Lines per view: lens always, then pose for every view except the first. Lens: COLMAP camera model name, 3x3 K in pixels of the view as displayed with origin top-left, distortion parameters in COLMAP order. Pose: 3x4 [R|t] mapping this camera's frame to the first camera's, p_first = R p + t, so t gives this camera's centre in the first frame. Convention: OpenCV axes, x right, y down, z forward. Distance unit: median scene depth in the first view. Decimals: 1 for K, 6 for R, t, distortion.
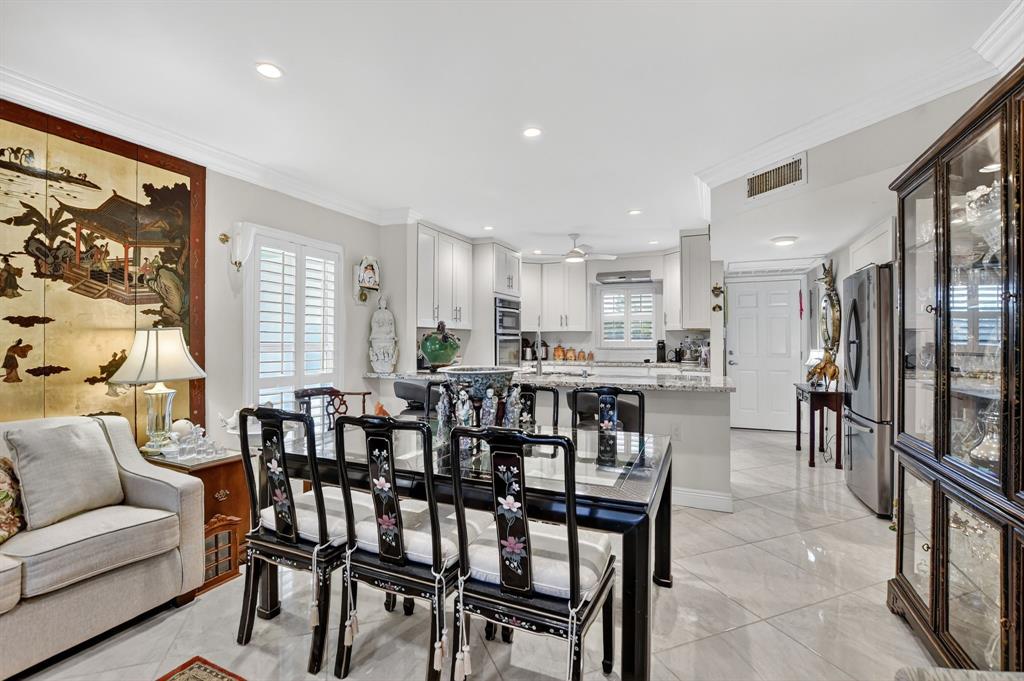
lens RADIAL K [[461.0, 0, 501.8], [0, 461.0, 334.4], [0, 0, 1]] dist [-0.028499, 0.002360]
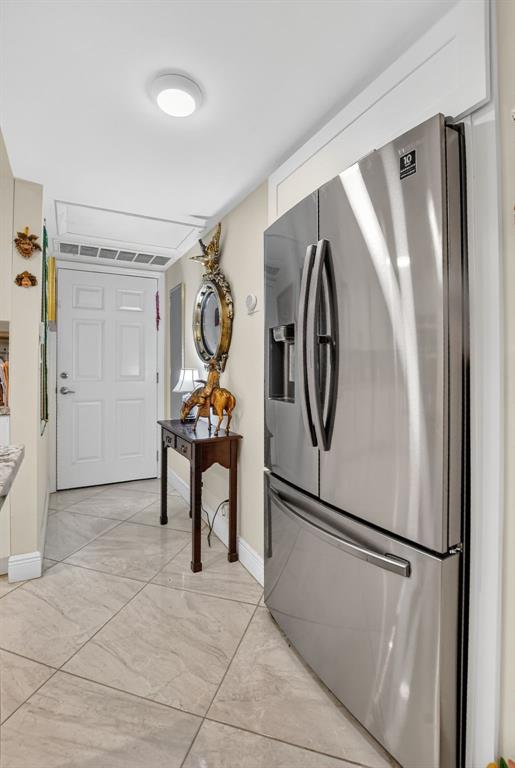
lens RADIAL K [[365.9, 0, 254.6], [0, 365.9, 366.7], [0, 0, 1]] dist [-0.028364, 0.000797]
pose [[0.612374, 0.005967, 0.790545, 0.368061], [-0.011364, 0.999935, 0.001256, 0.034336], [-0.790486, -0.009753, 0.612402, 0.669790]]
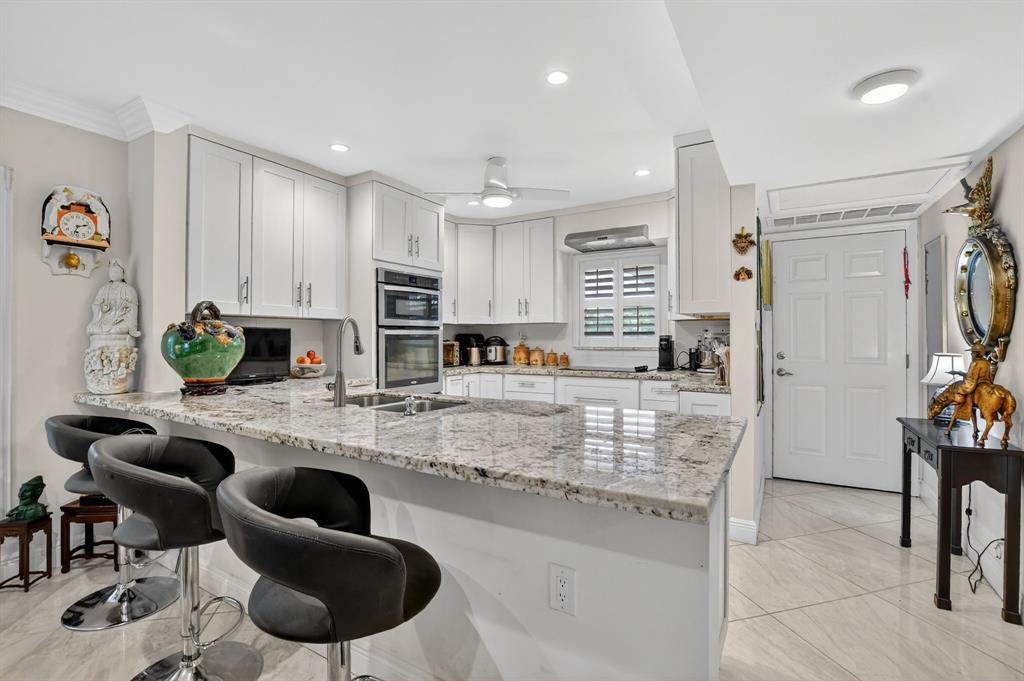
lens RADIAL K [[461.0, 0, 507.8], [0, 461.0, 336.7], [0, 0, 1]] dist [-0.028499, 0.002360]
pose [[0.993297, -0.003694, -0.115527, 0.298889], [0.004860, 0.999940, 0.009810, 0.009881], [0.115484, -0.010306, 0.993256, 0.505265]]
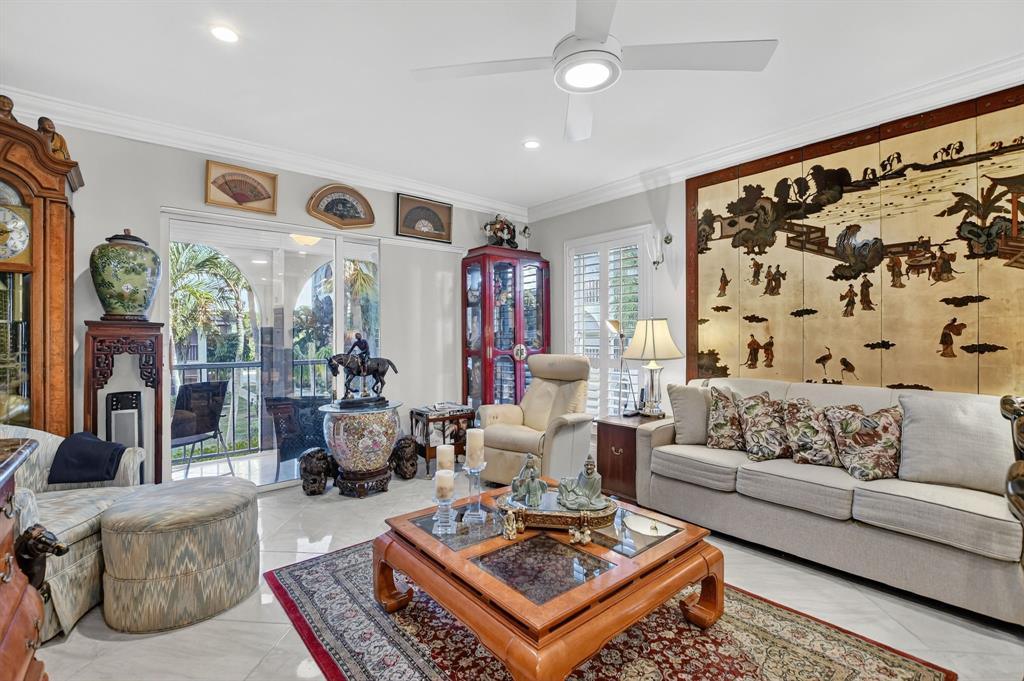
lens RADIAL K [[450.7, 0, 509.8], [0, 450.7, 338.1], [0, 0, 1]] dist [-0.026318, 0.001487]
pose [[-0.420810, 0.003518, -0.907142, 0.178126], [0.014945, 0.999884, -0.003055, 0.023281], [0.907026, -0.014843, -0.420813, 0.233509]]
